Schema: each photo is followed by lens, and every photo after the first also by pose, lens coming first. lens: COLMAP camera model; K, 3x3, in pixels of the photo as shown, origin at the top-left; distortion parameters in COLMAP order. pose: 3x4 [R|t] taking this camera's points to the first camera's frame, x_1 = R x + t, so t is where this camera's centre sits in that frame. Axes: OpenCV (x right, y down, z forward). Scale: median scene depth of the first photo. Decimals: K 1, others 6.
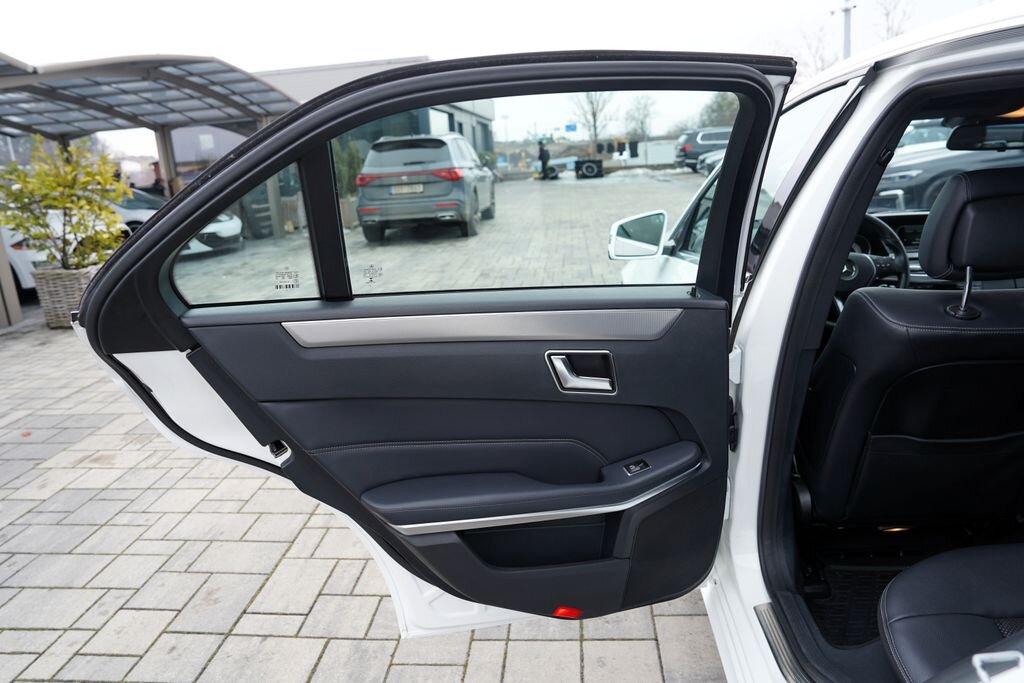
lens RADIAL K [[703.9, 0, 506.2], [0, 703.9, 338.9], [0, 0, 1]] dist [-0.090782, 0.057570]
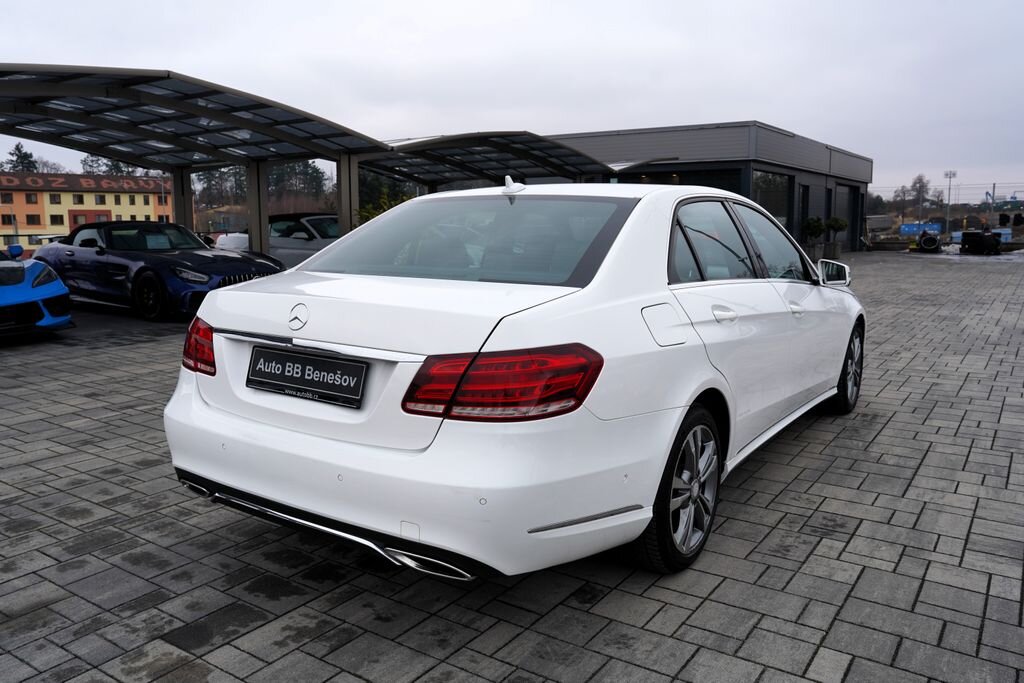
lens RADIAL K [[793.5, 0, 508.6], [0, 793.5, 333.6], [0, 0, 1]] dist [-0.044538, 0.027839]
pose [[0.868659, 0.128587, -0.478431, 0.245017], [-0.175250, 0.983043, -0.053980, 0.042439], [0.463377, 0.130736, 0.876464, -0.222209]]
